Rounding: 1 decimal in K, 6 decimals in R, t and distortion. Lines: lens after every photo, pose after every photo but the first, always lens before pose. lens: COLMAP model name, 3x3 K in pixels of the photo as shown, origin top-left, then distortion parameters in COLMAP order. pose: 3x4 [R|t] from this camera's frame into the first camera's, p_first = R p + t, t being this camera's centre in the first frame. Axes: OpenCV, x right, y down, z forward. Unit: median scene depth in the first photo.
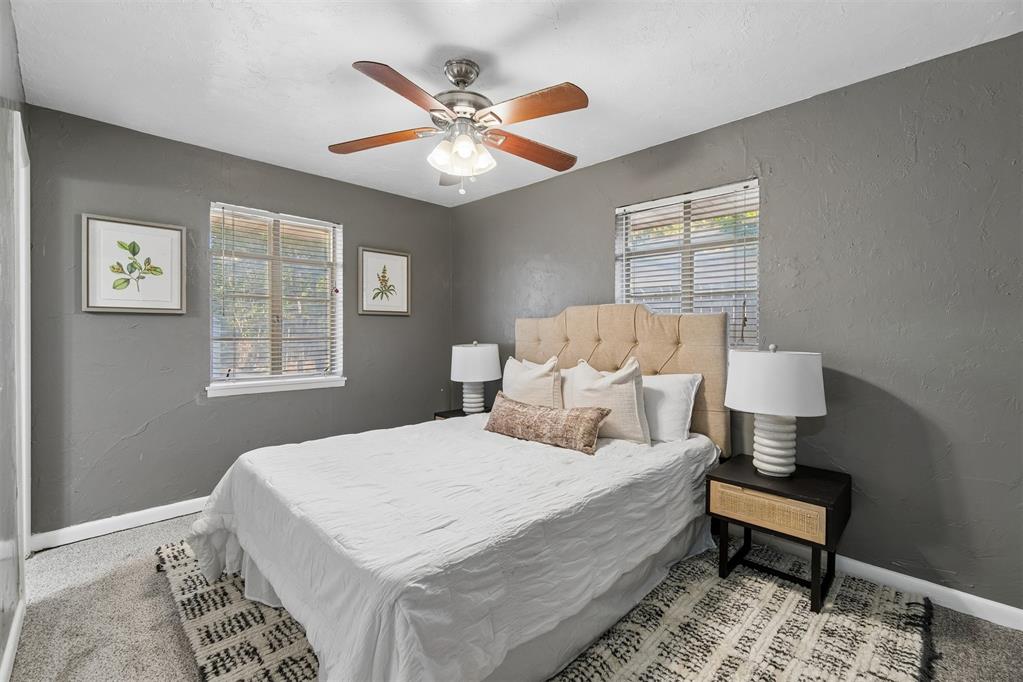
lens RADIAL K [[440.9, 0, 509.2], [0, 440.9, 333.6], [0, 0, 1]] dist [-0.004553, 0.001286]
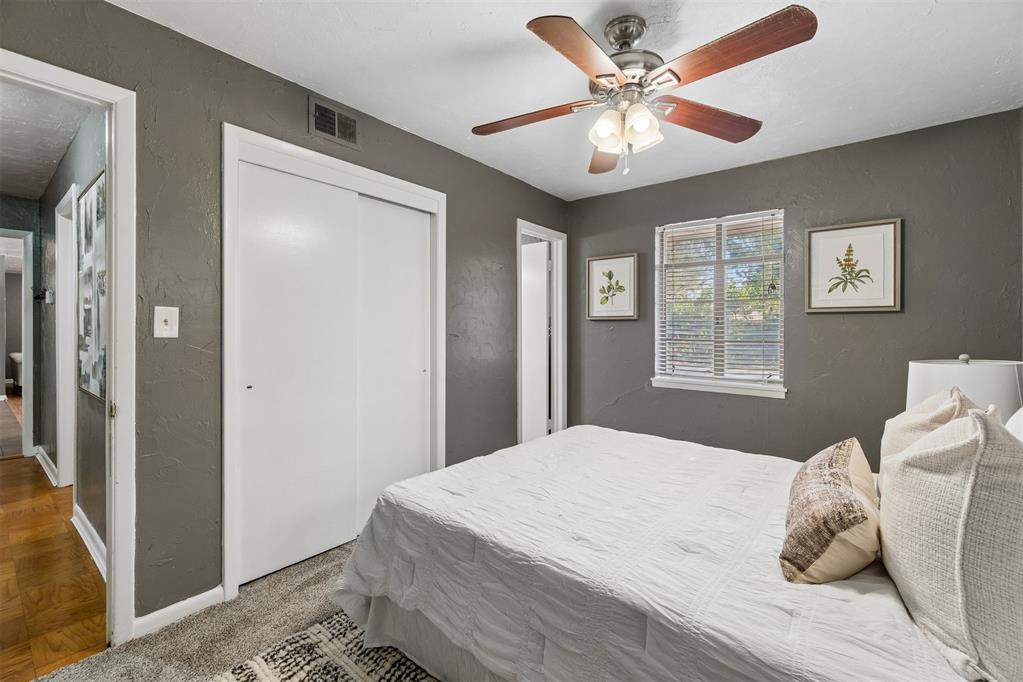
lens RADIAL K [[440.9, 0, 512.1], [0, 440.9, 331.8], [0, 0, 1]] dist [-0.004553, 0.001286]
pose [[0.098340, 0.003562, -0.995146, 0.576552], [-0.012297, 0.999922, 0.002364, -0.006944], [0.995077, 0.012005, 0.098376, 0.554920]]
